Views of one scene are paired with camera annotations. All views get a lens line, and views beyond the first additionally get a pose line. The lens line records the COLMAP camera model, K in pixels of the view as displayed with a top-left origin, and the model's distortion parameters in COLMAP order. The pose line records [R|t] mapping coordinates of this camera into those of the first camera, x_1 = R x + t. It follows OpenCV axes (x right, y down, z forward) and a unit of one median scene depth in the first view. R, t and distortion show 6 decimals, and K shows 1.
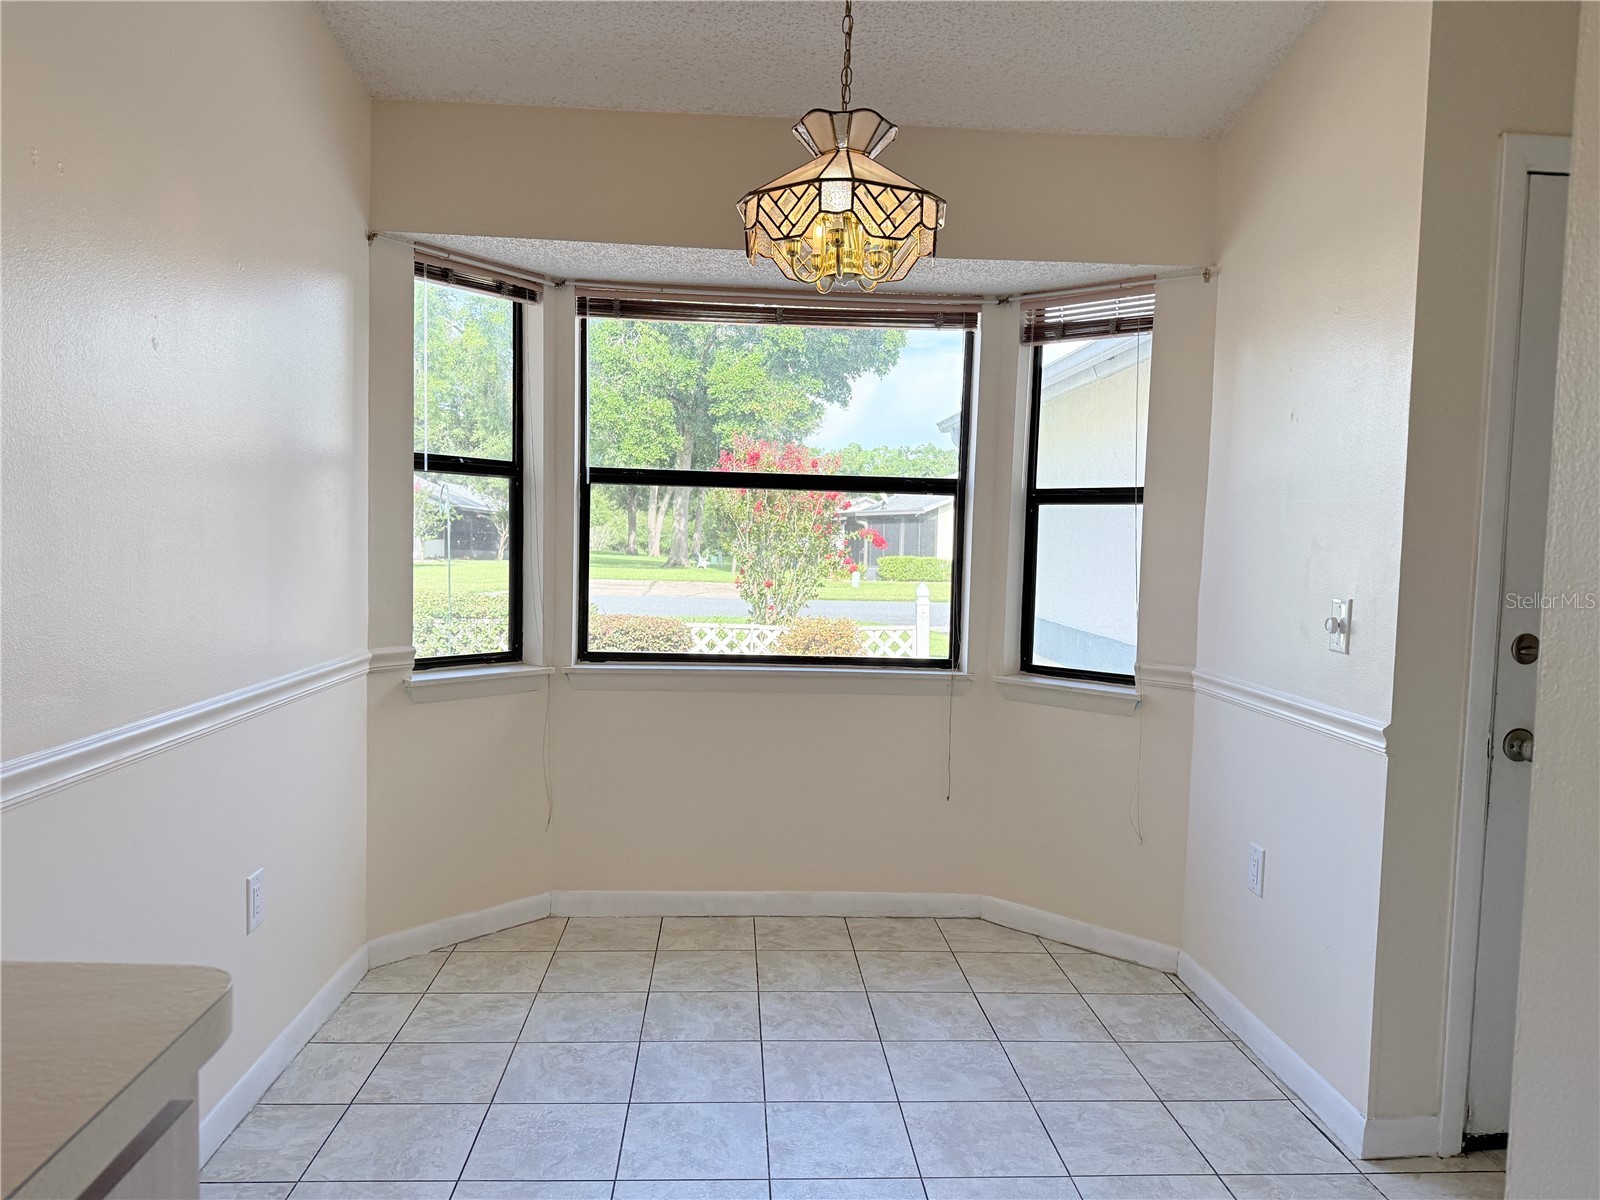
lens RADIAL K [[1104.3, 0, 800.0], [0, 1104.3, 600.0], [0, 0, 1]] dist [0.064886, -0.115549]
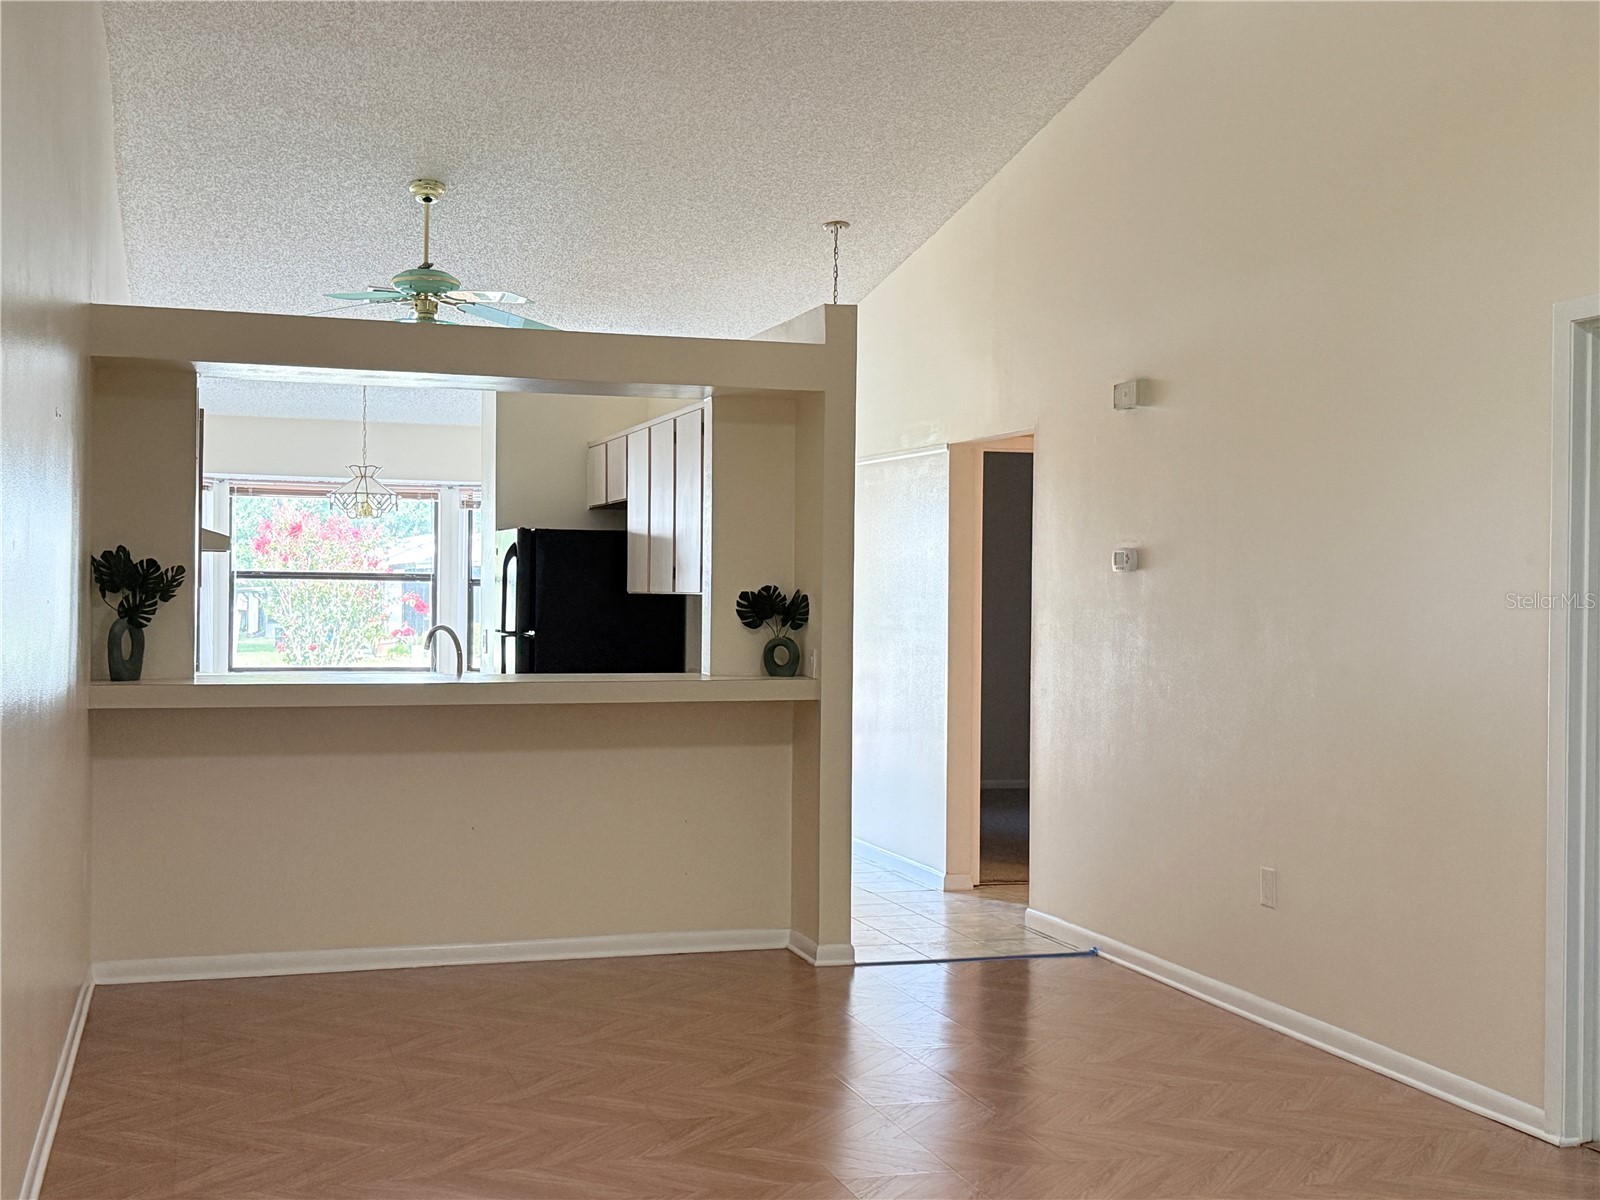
lens RADIAL K [[1924.1, 0, 800.0], [0, 1924.1, 600.0], [0, 0, 1]] dist [0.149678, -0.039609]
pose [[0.971890, -0.015113, 0.234948, -0.031465], [0.027617, 0.998366, -0.050021, 0.131368], [-0.233808, 0.055103, 0.970720, -2.599876]]
